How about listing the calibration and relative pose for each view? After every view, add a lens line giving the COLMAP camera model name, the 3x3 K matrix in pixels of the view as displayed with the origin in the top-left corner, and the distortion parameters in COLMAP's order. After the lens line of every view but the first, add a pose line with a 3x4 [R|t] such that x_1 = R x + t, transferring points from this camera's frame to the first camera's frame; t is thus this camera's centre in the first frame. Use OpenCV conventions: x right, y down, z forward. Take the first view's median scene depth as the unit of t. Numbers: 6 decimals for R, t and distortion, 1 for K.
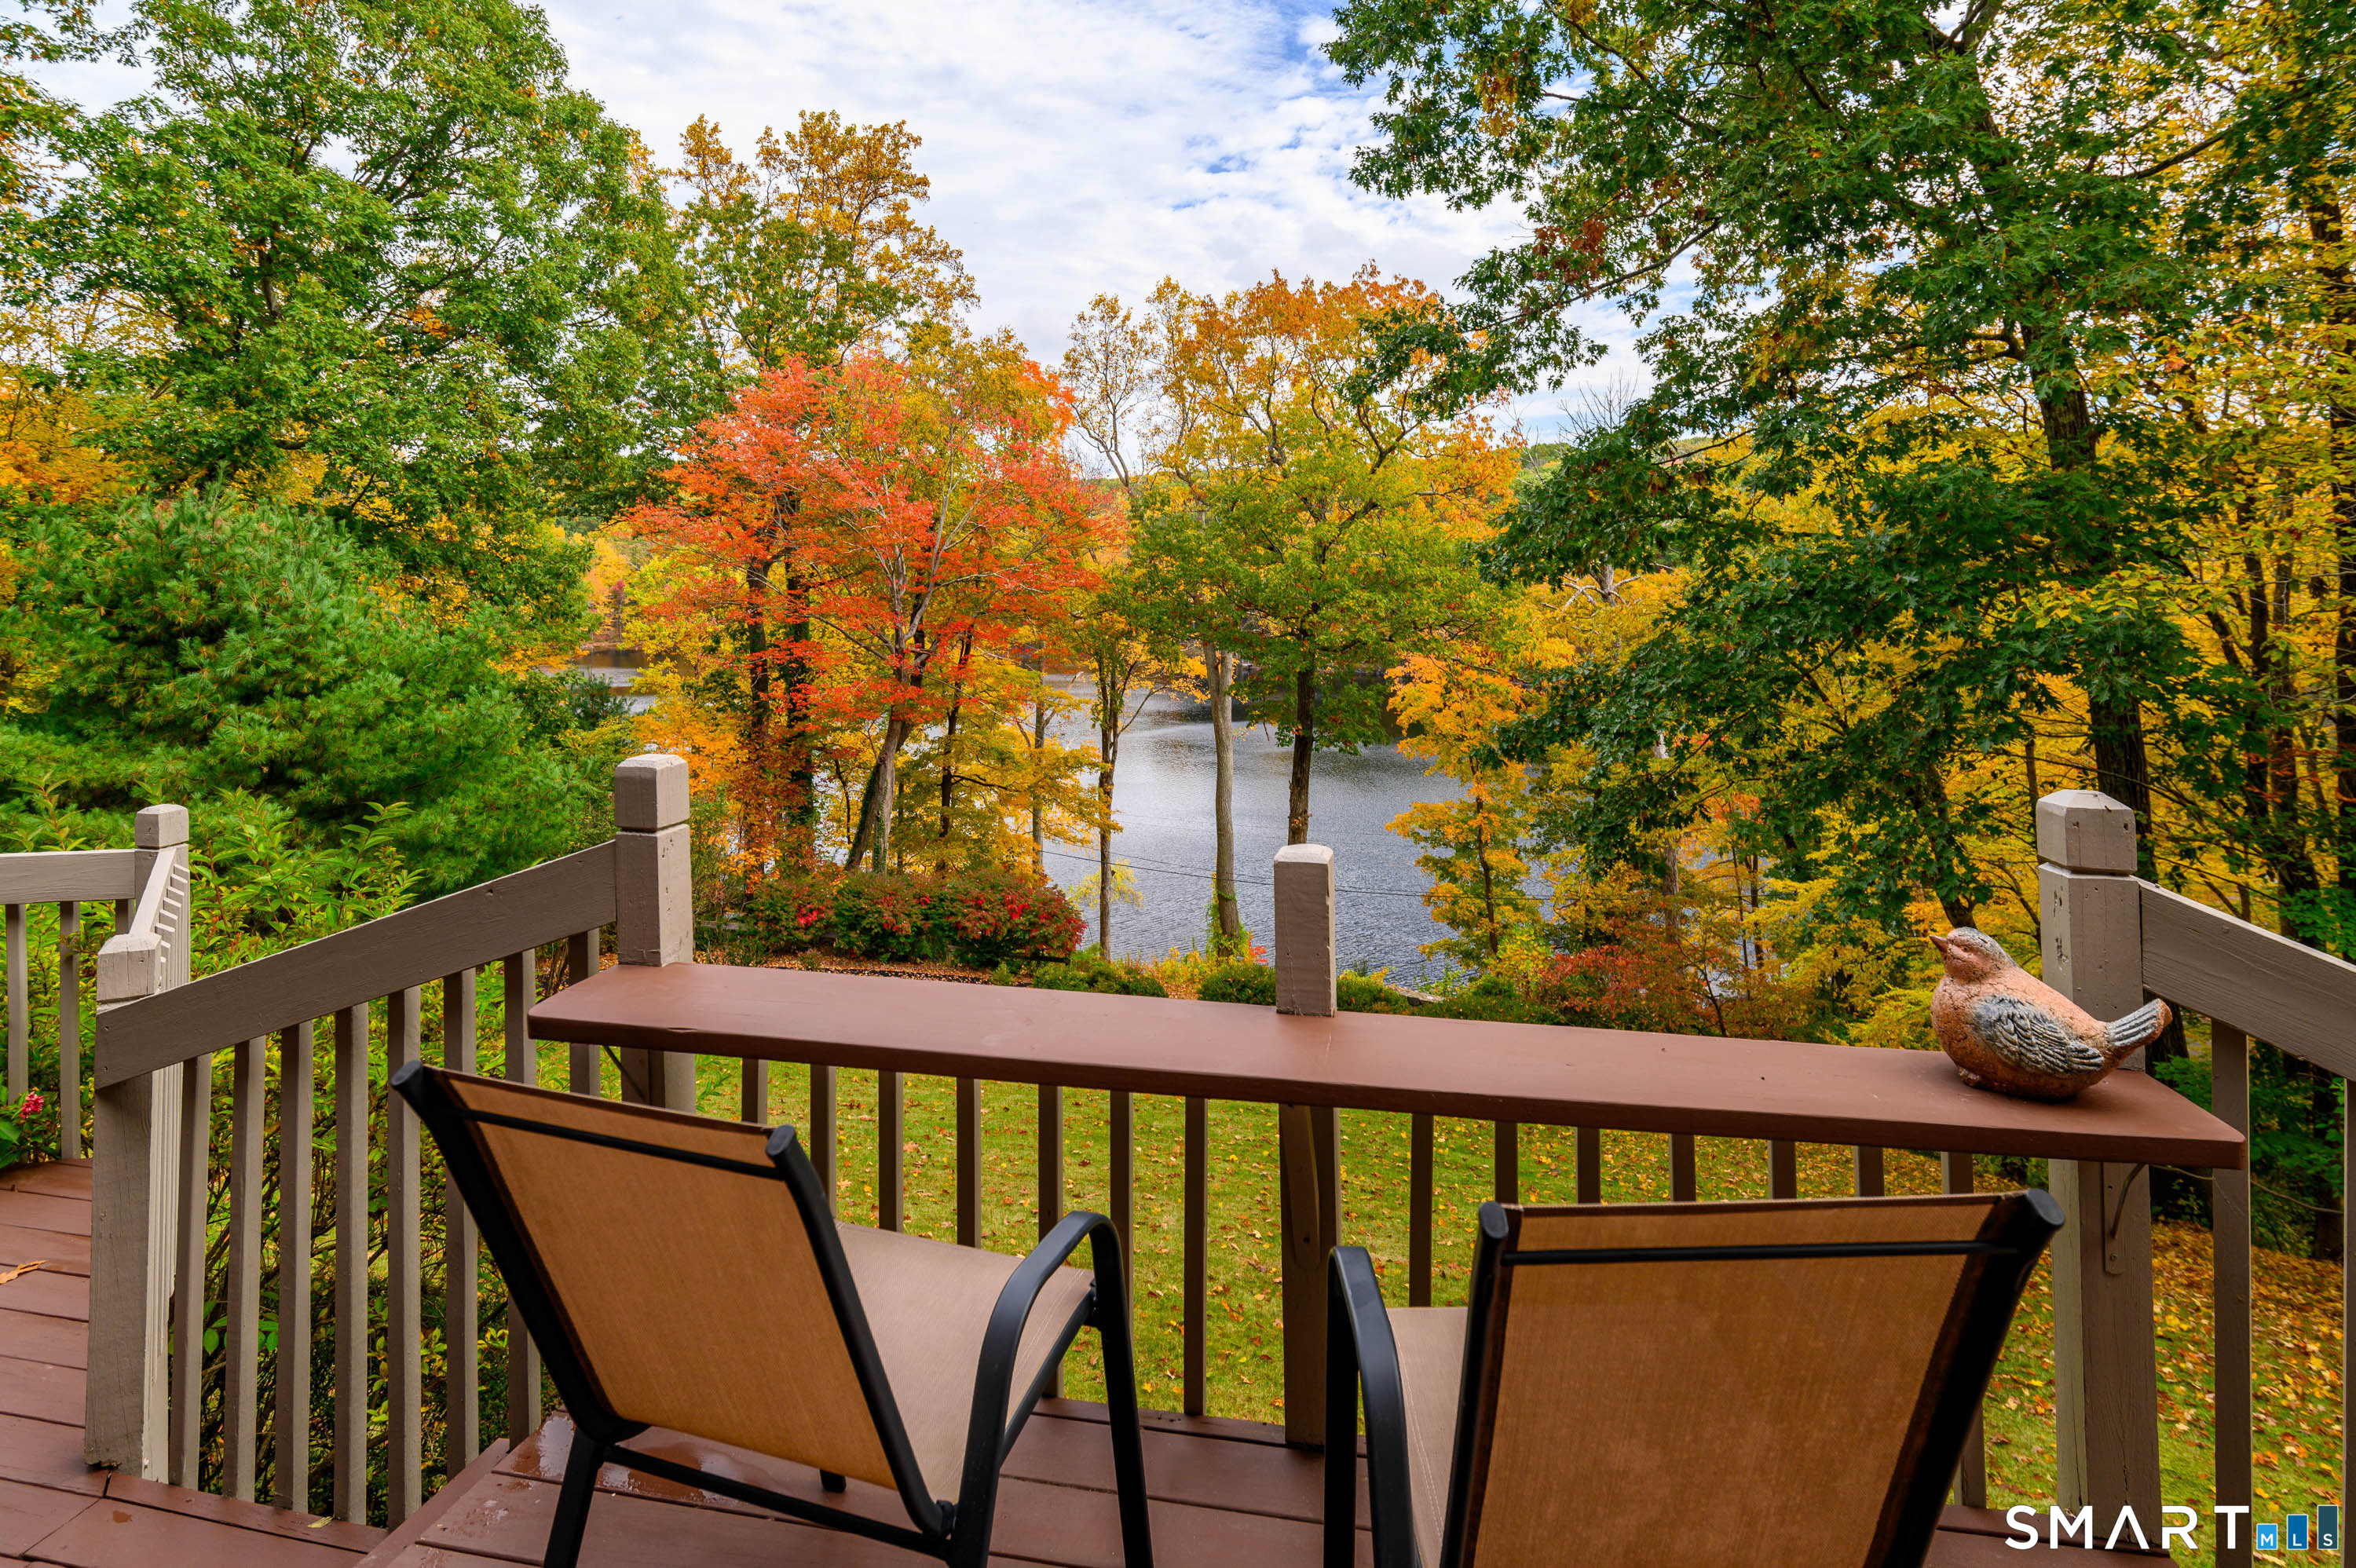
lens RADIAL K [[1264.1, 0, 1177.0], [0, 1264.1, 541.4], [0, 0, 1]] dist [0.001710, -0.000098]
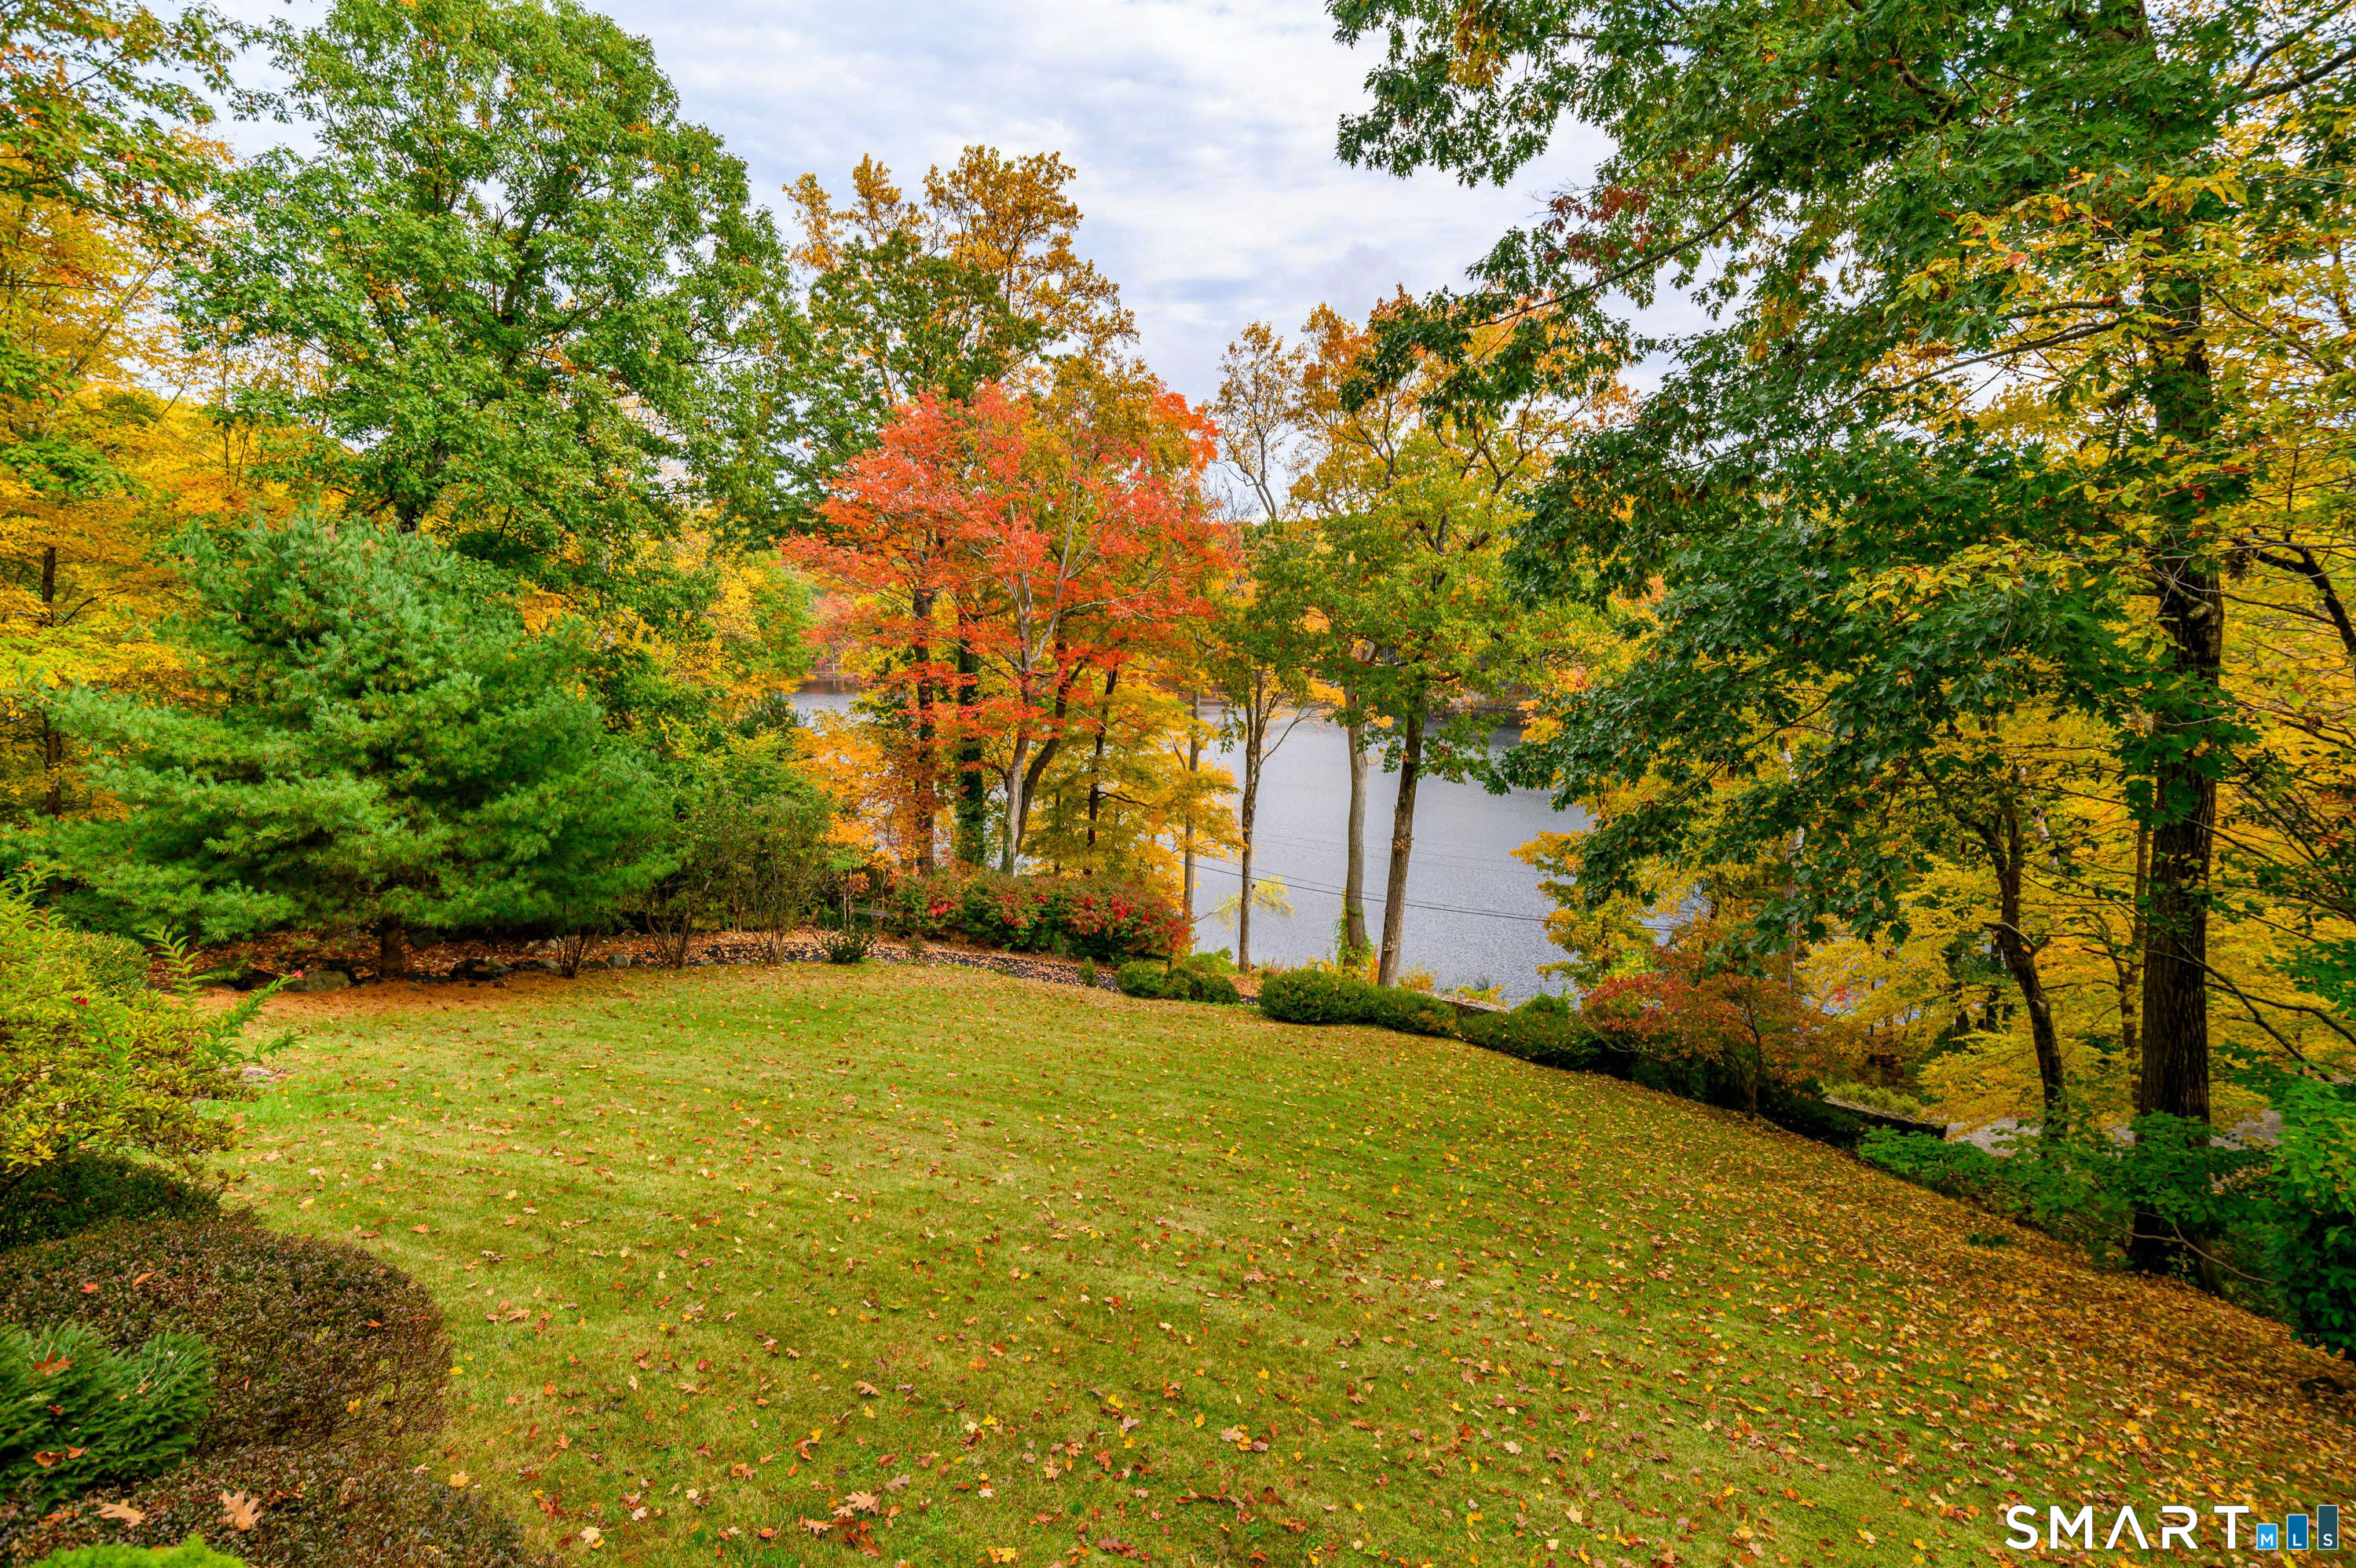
lens RADIAL K [[1187.8, 0, 1178.0], [0, 1187.8, 784.0], [0, 0, 1]] dist [-0.003324, -0.000438]
pose [[0.984822, 0.030862, -0.170802, 0.084562], [-0.001930, 0.985952, 0.167020, 0.010496], [0.173557, -0.164155, 0.971046, 0.028808]]
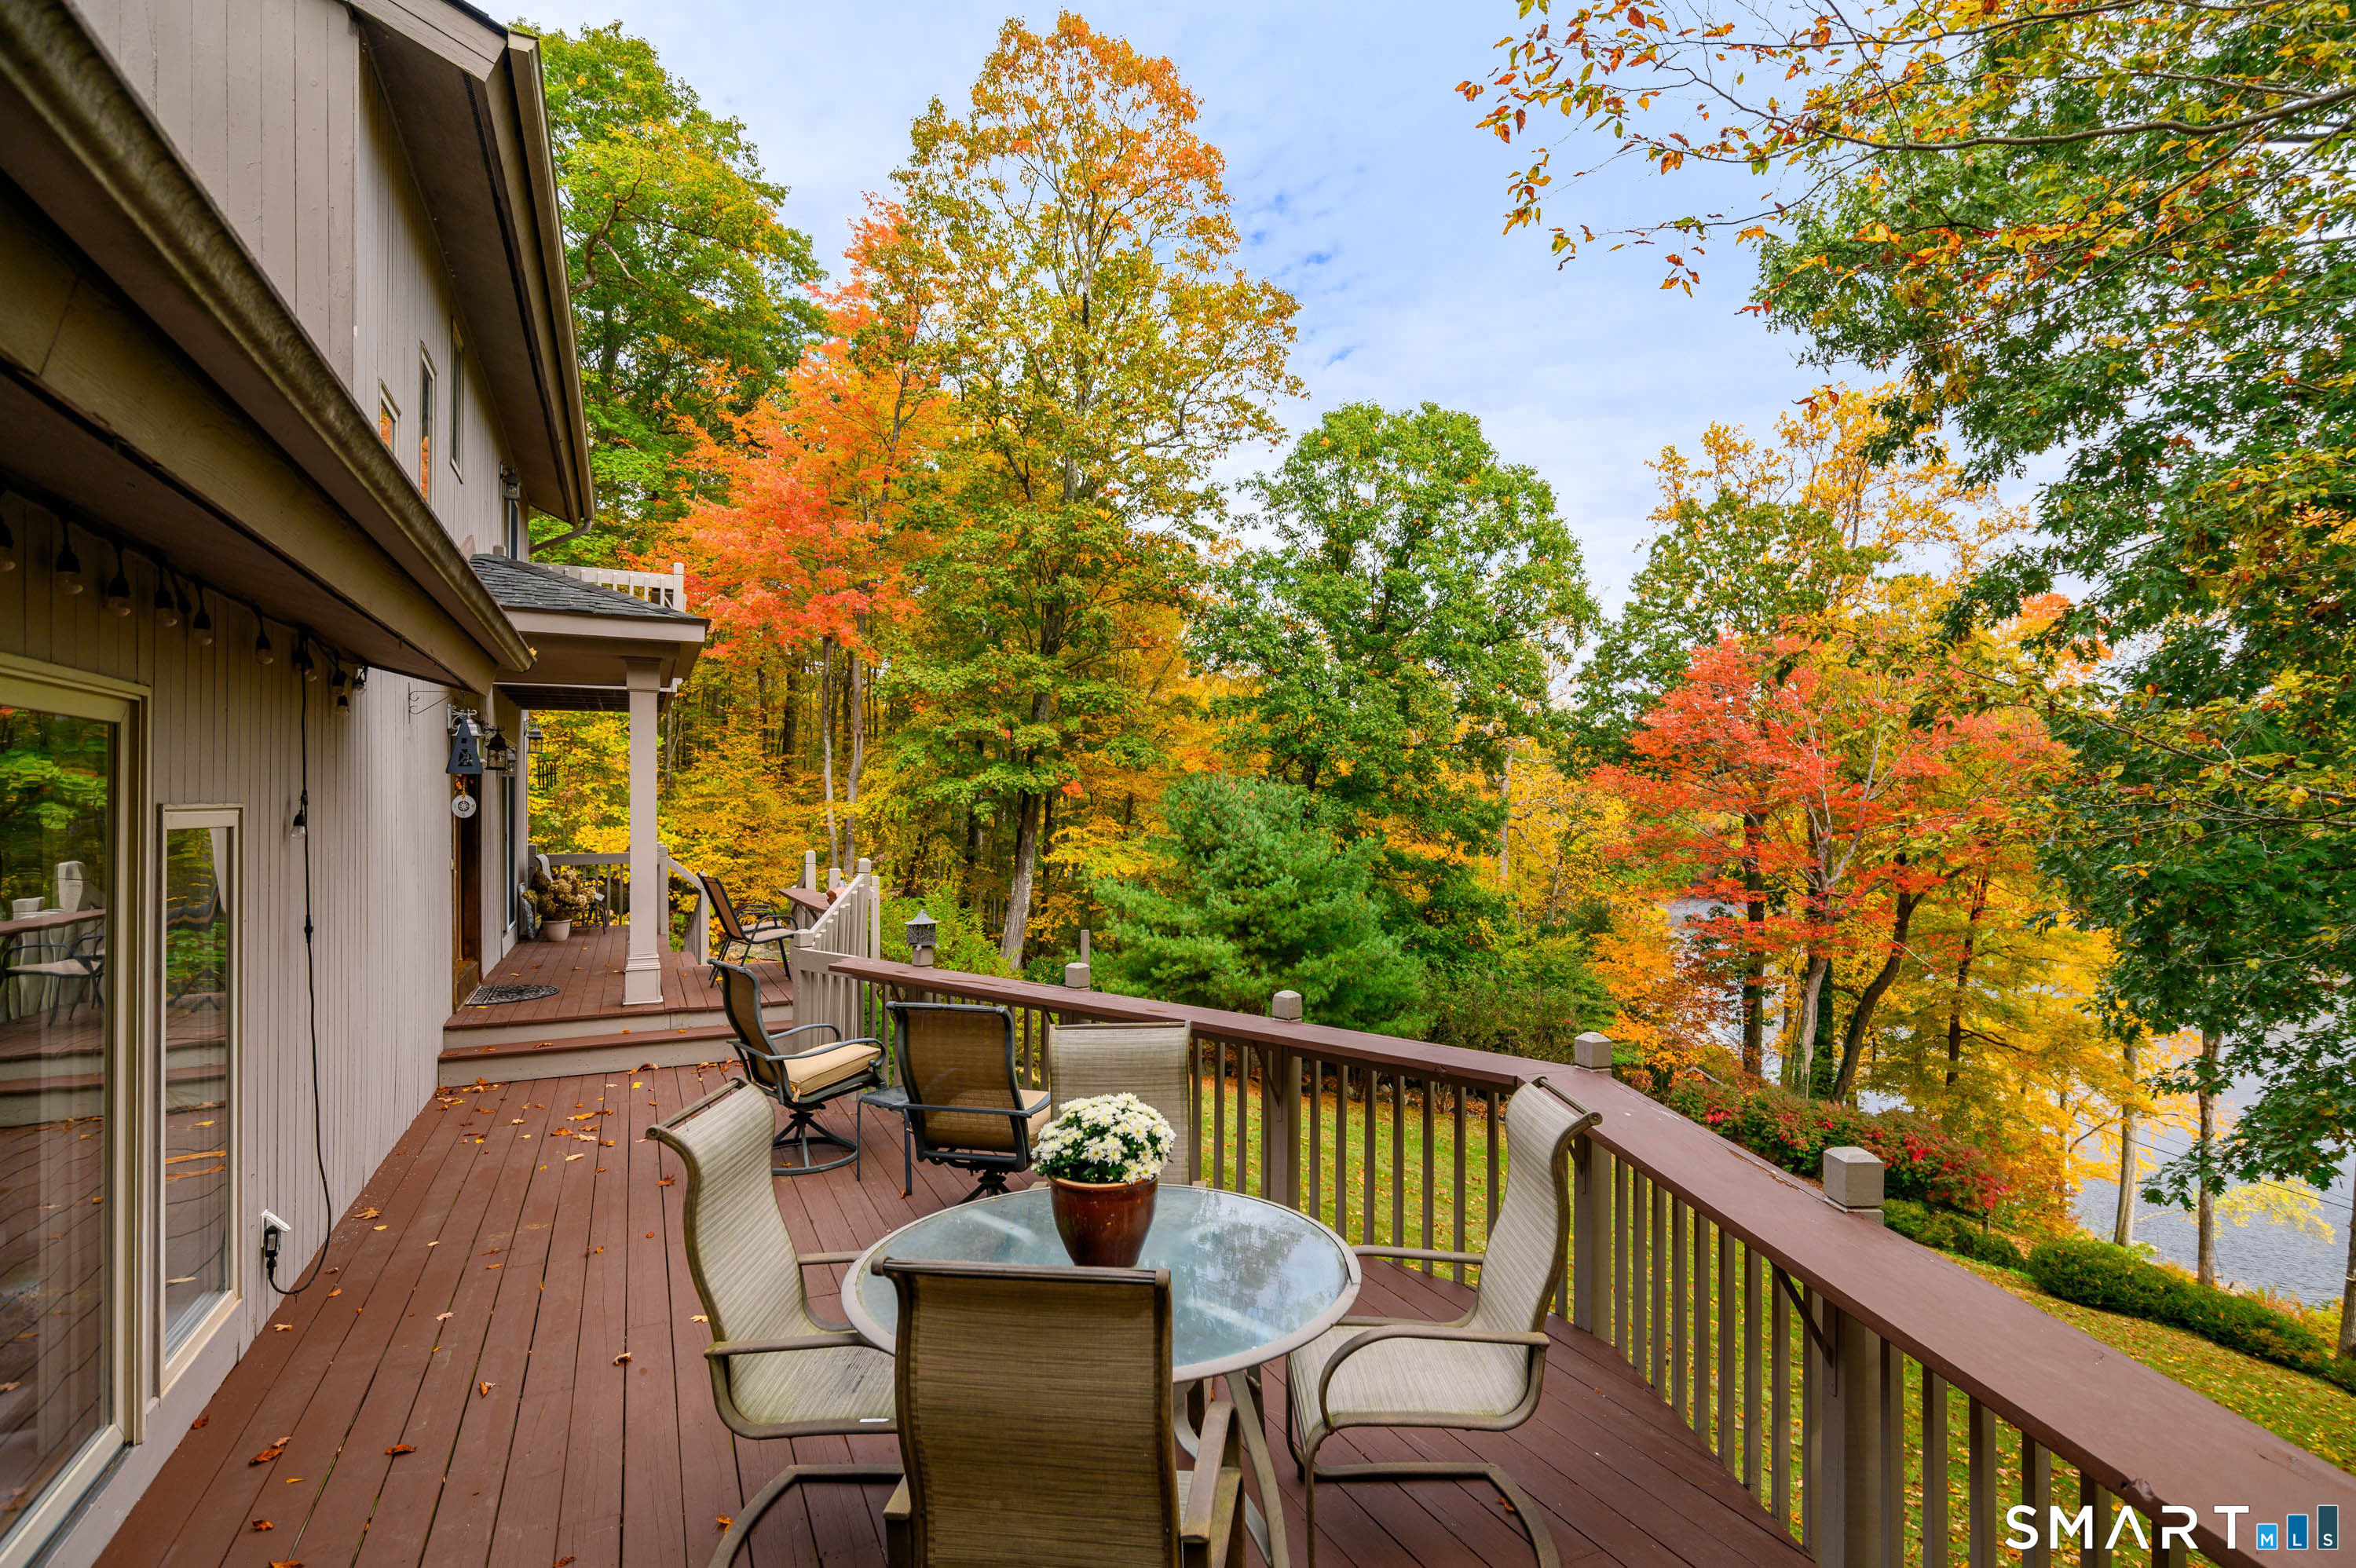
lens RADIAL K [[1187.8, 0, 1178.0], [0, 1187.8, 784.0], [0, 0, 1]] dist [-0.003324, -0.000438]
pose [[0.594310, -0.019418, -0.804002, 0.271330], [0.015133, 0.999801, -0.012961, -0.001884], [0.804094, -0.004464, 0.594486, -0.042257]]
